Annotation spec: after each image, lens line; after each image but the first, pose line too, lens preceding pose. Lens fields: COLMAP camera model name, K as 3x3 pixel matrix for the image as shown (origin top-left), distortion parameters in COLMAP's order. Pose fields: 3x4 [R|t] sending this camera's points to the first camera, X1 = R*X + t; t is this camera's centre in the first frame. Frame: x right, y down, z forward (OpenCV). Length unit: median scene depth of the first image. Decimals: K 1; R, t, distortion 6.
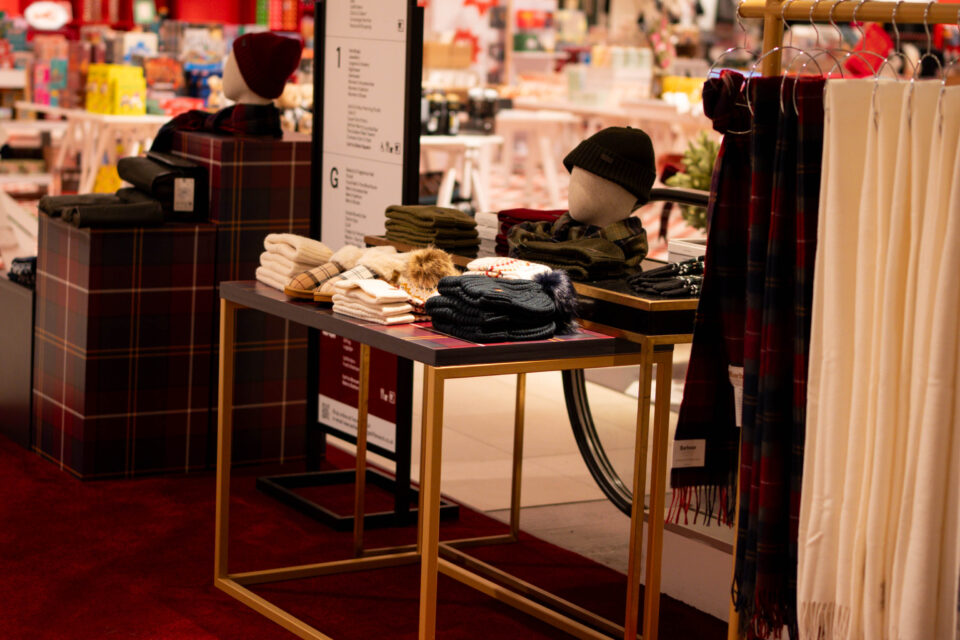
lens RADIAL K [[2065.8, 0, 480.4], [0, 2065.8, 317.0], [0, 0, 1]] dist [0.007485, 0.000000]
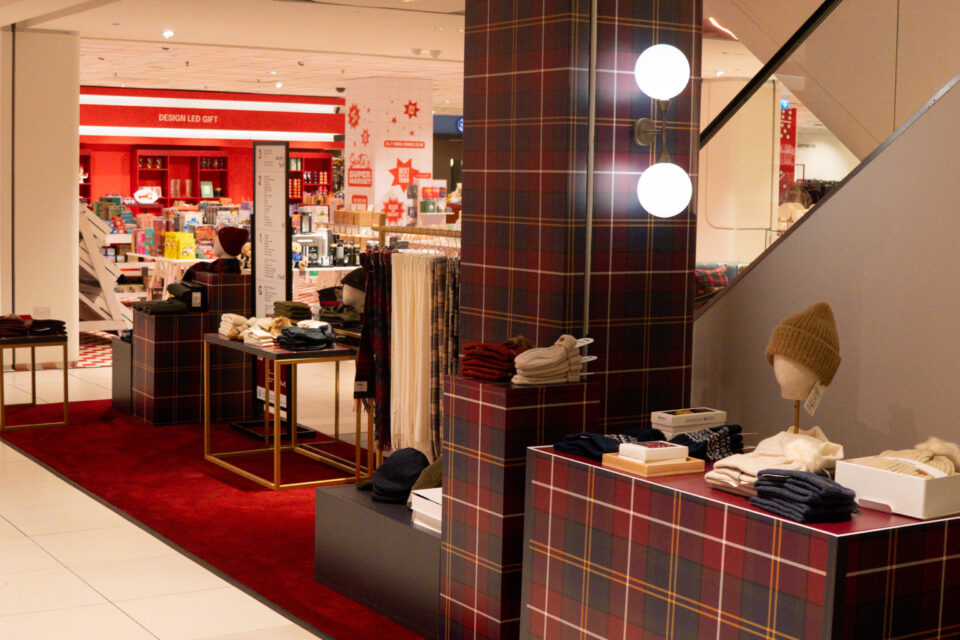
lens RADIAL K [[1492.7, 0, 479.0], [0, 1492.7, 323.9], [0, 0, 1]] dist [-0.082385, 0.000000]
pose [[0.999659, -0.025150, 0.007026, 0.152626], [0.025421, 0.998813, -0.041557, 0.042726], [-0.005973, 0.041721, 0.999111, -0.624986]]
